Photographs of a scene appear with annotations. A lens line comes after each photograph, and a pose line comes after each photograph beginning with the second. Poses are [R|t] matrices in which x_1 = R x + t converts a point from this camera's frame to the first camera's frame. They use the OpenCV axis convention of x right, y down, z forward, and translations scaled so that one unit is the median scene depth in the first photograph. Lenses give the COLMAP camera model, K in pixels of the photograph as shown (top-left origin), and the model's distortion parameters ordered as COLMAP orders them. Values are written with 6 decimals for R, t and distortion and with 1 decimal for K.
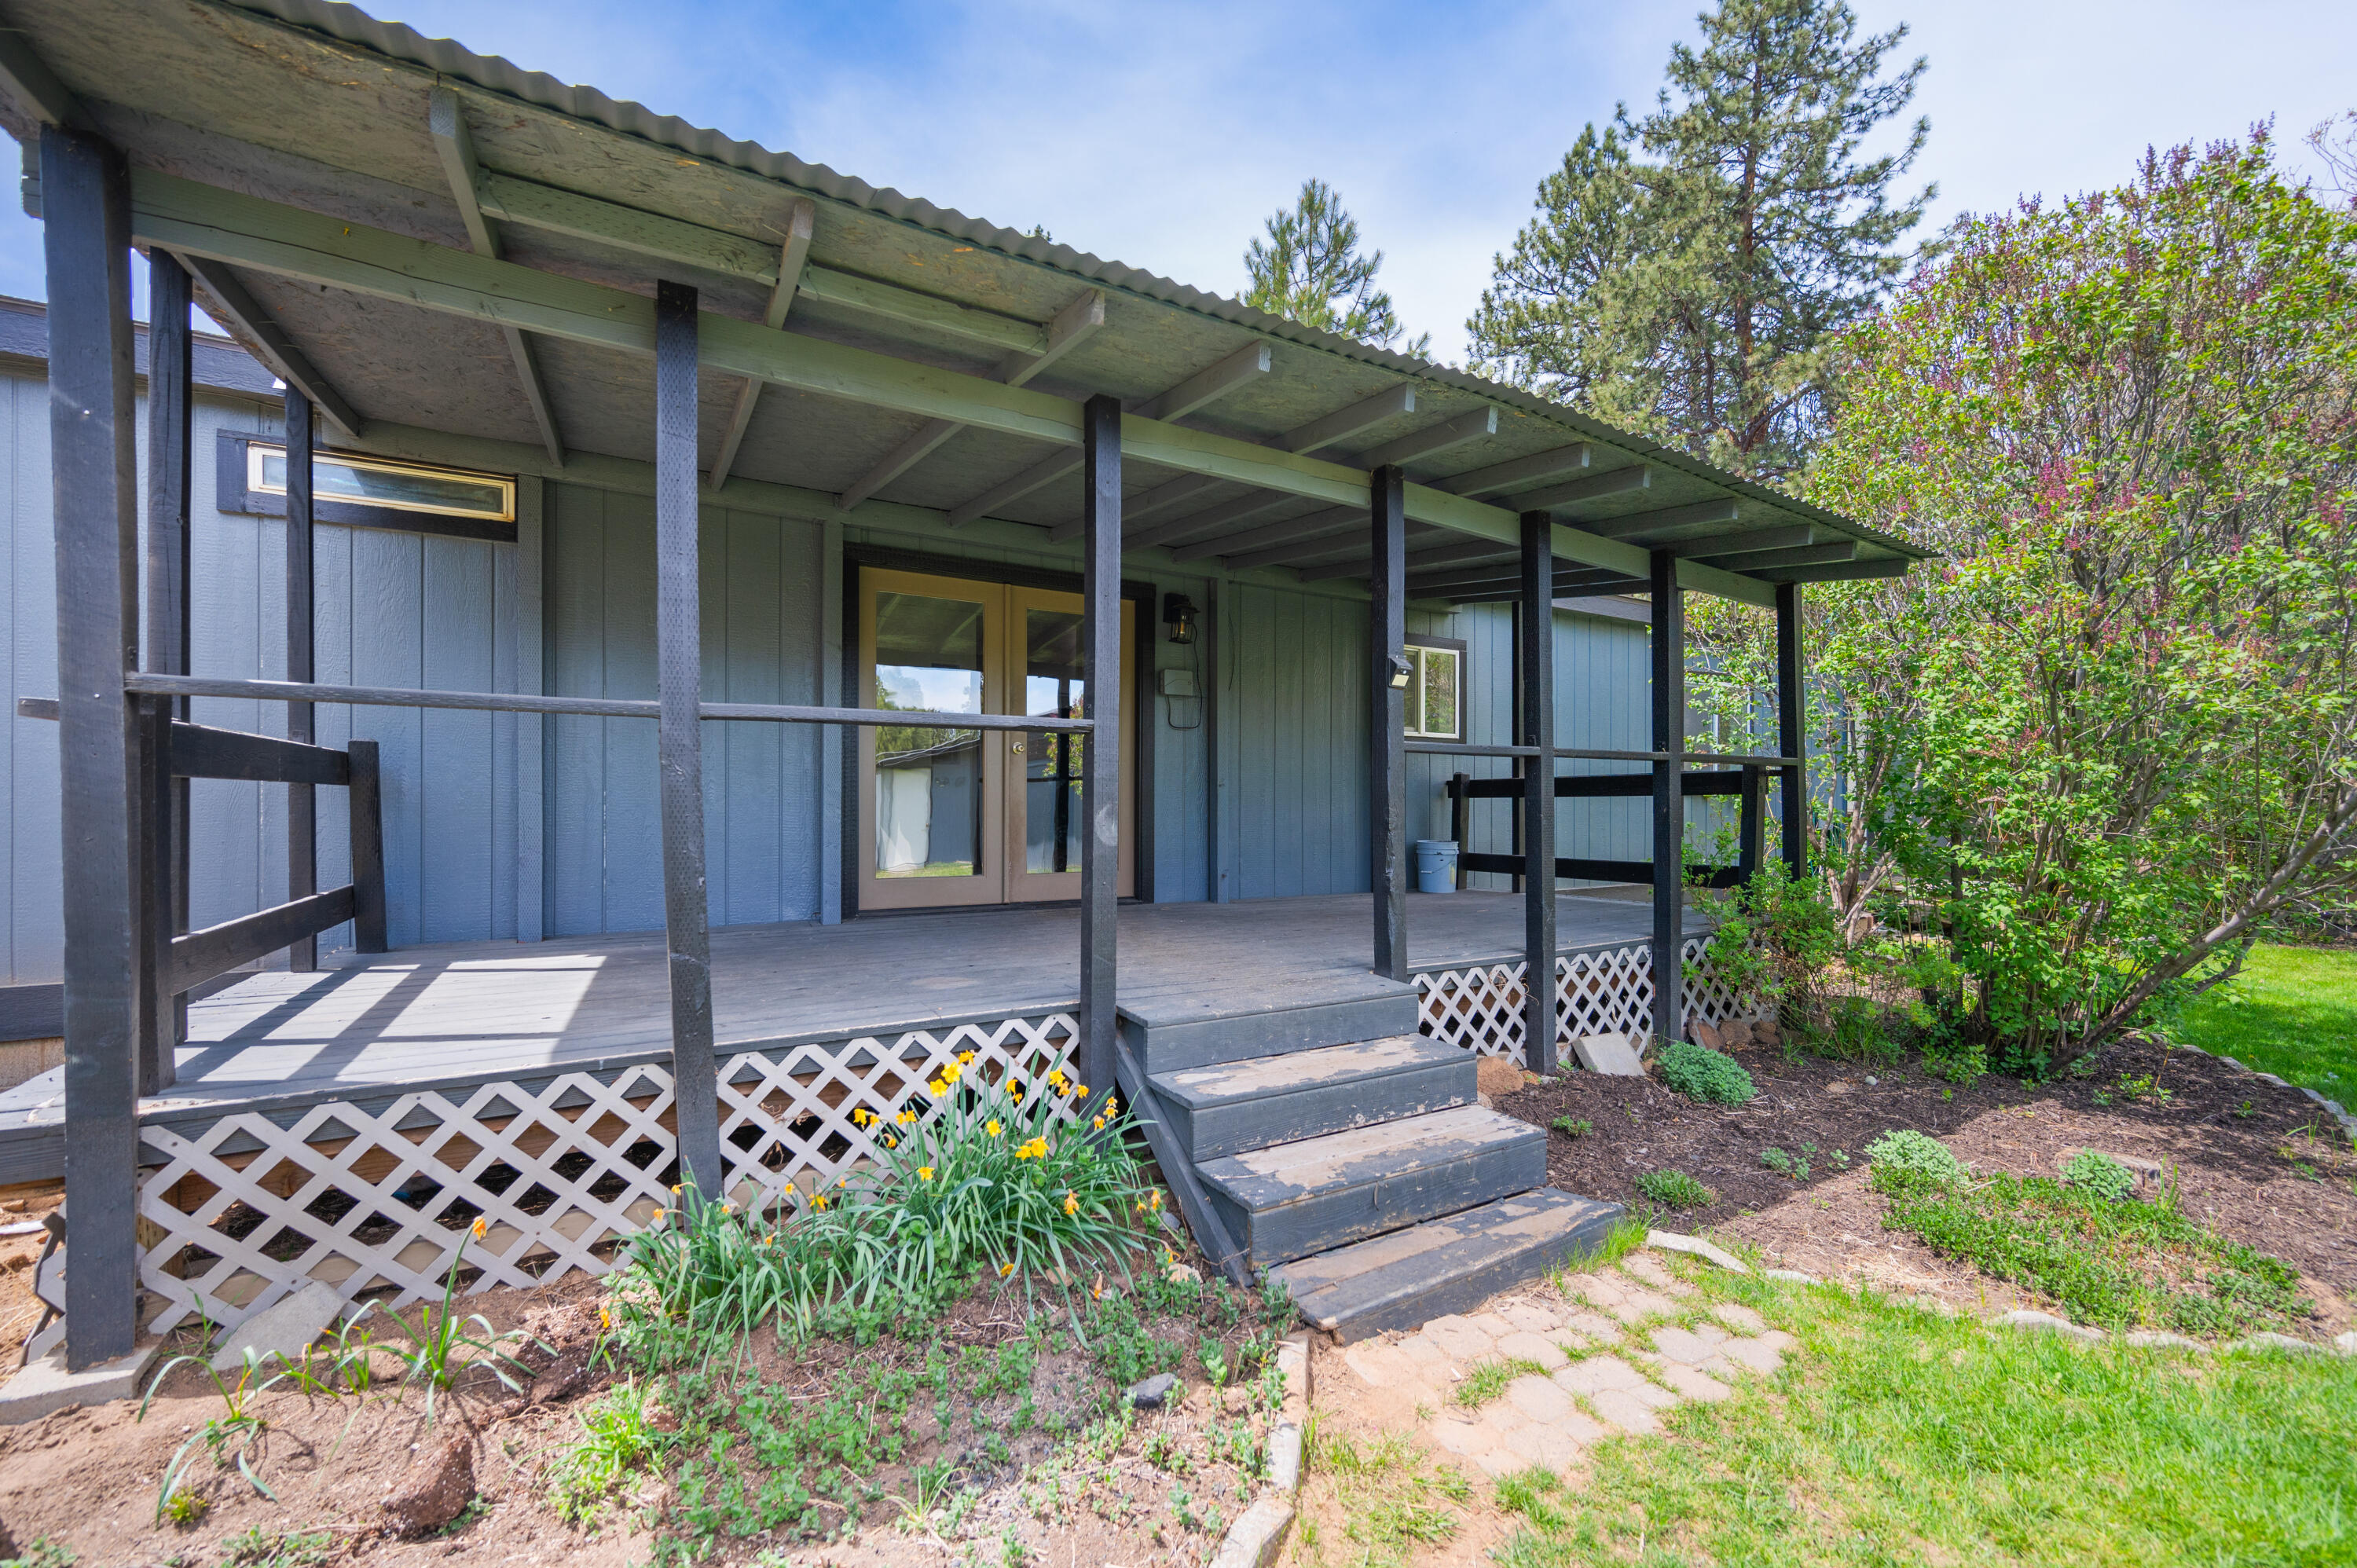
lens RADIAL K [[946.1, 0, 1192.6], [0, 946.1, 794.5], [0, 0, 1]] dist [0.002340, -0.000379]
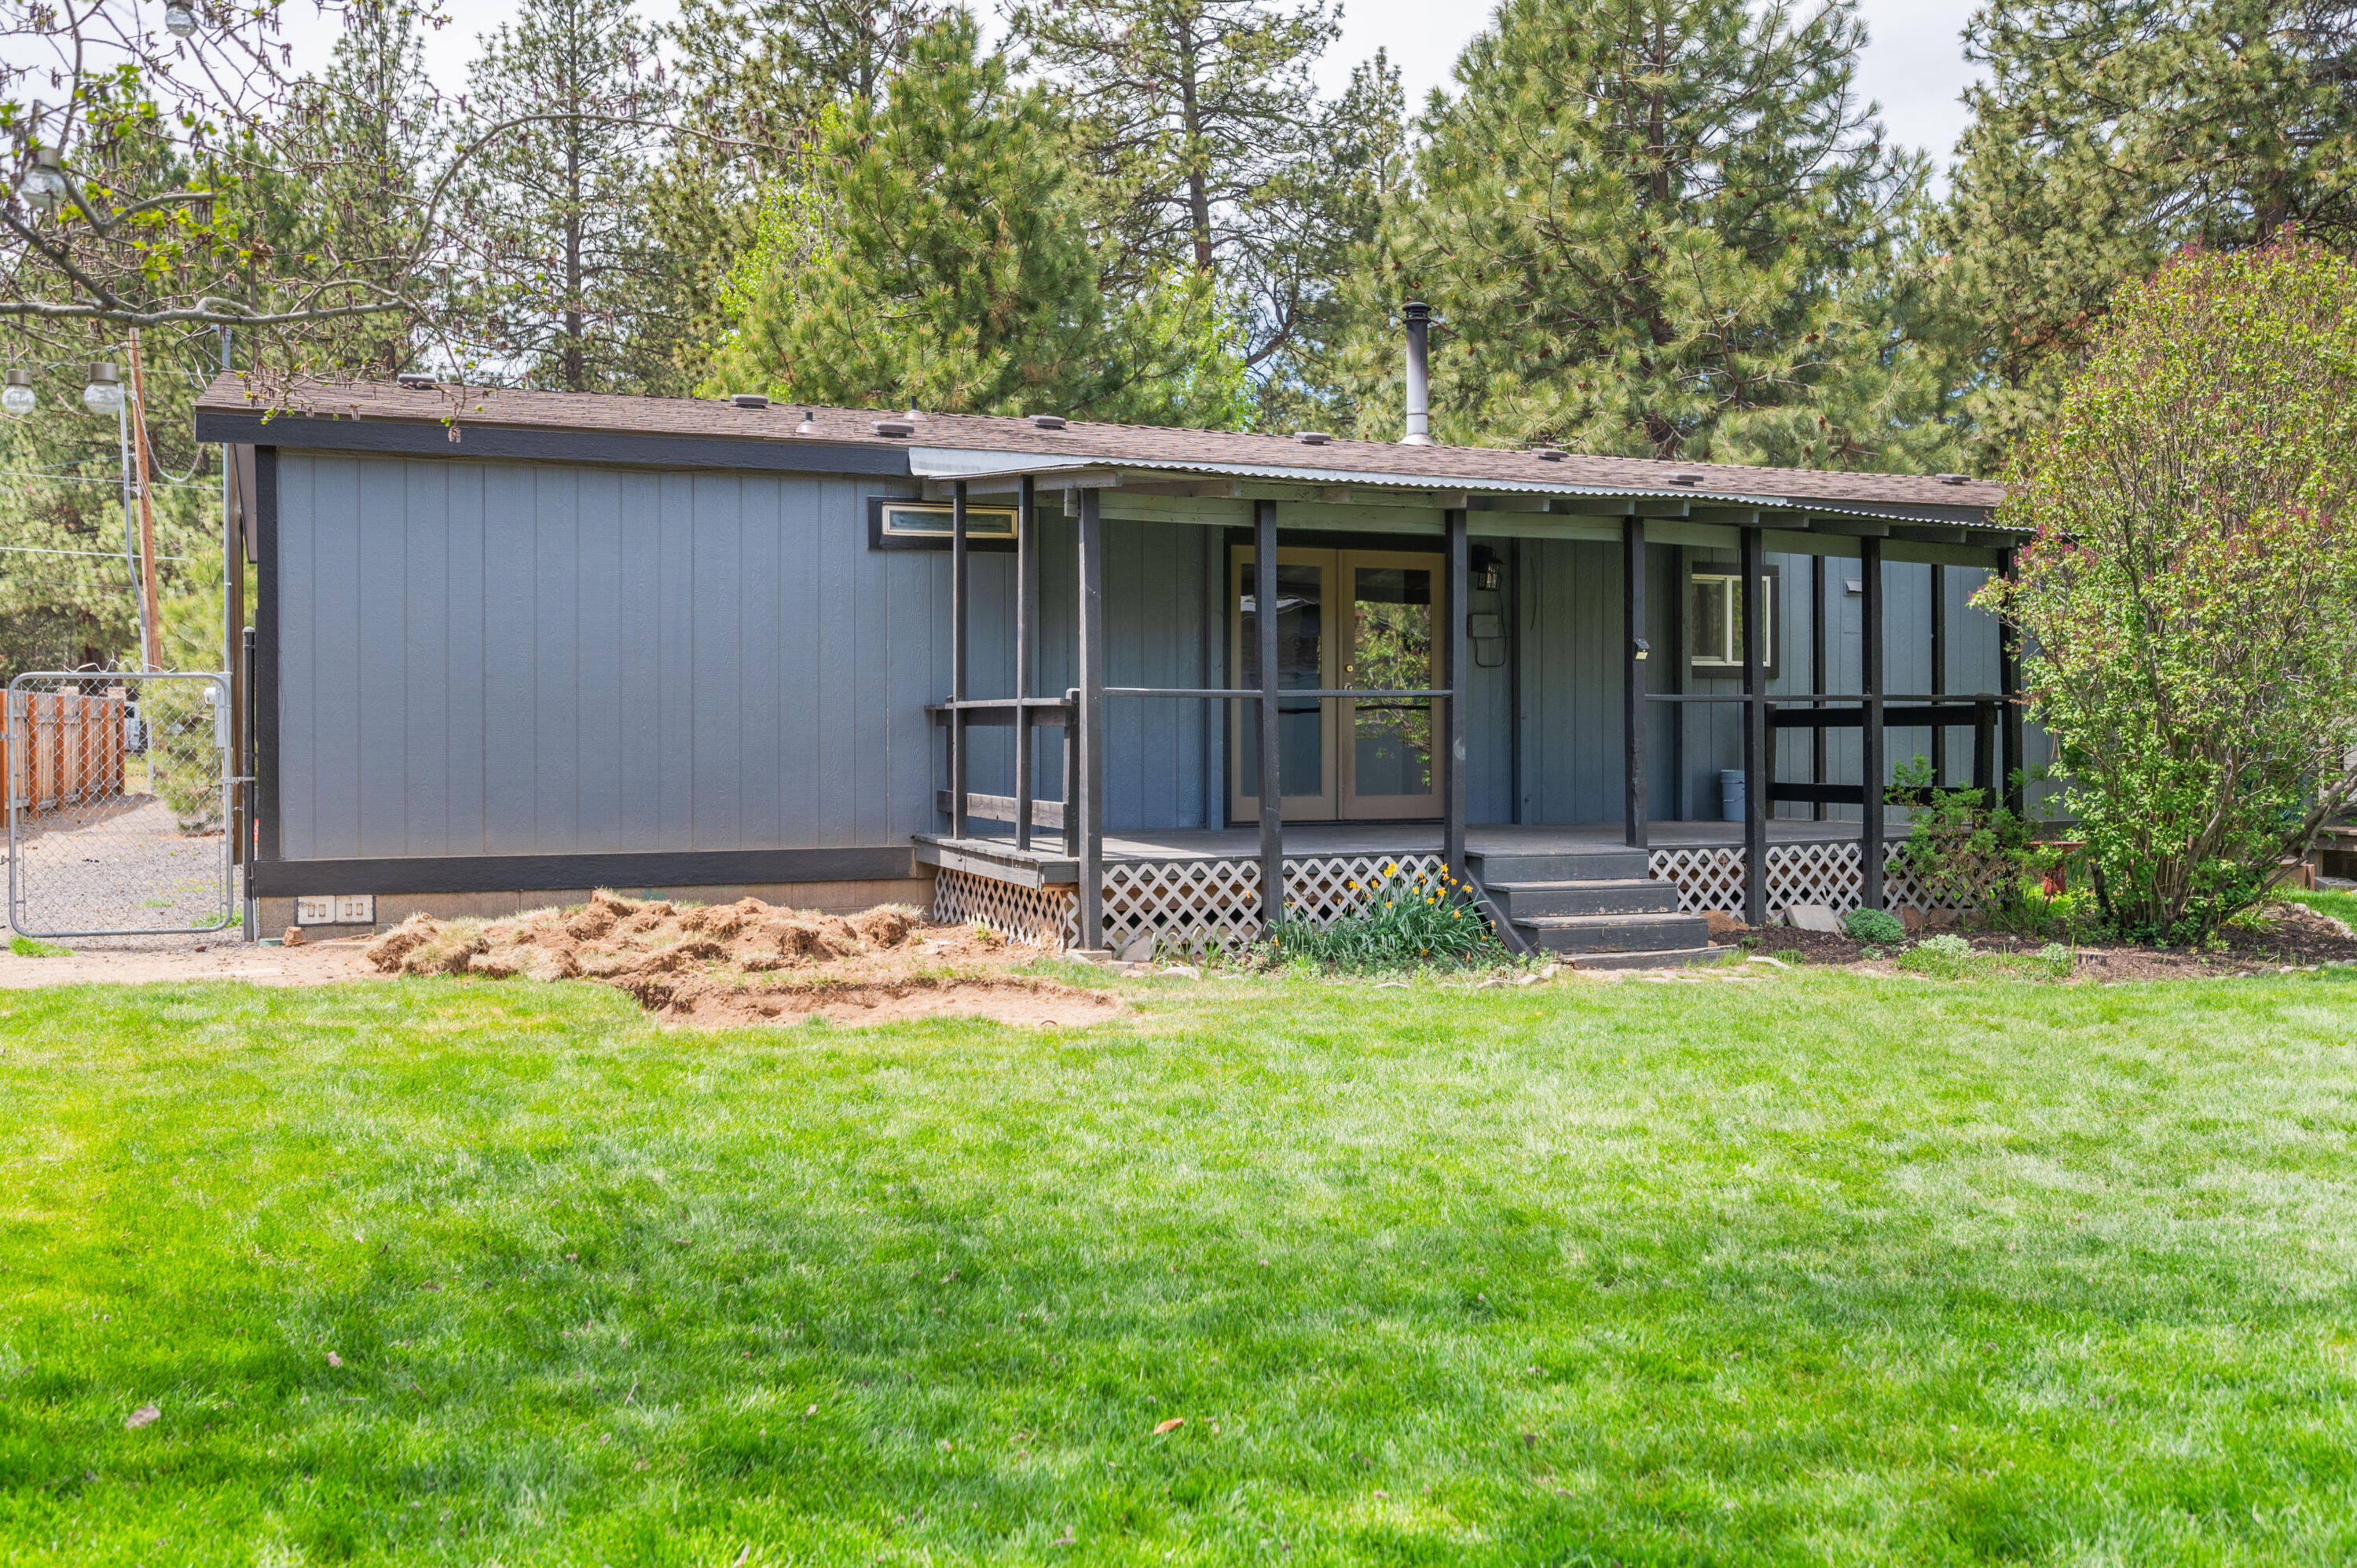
lens RADIAL K [[2032.1, 0, 1206.7], [0, 2032.1, 738.9], [0, 0, 1]] dist [-0.001621, -0.001817]
pose [[0.992716, -0.003501, -0.120424, -0.068695], [0.005036, 0.999910, 0.012452, -0.023492], [0.120370, -0.012967, 0.992644, -1.904475]]
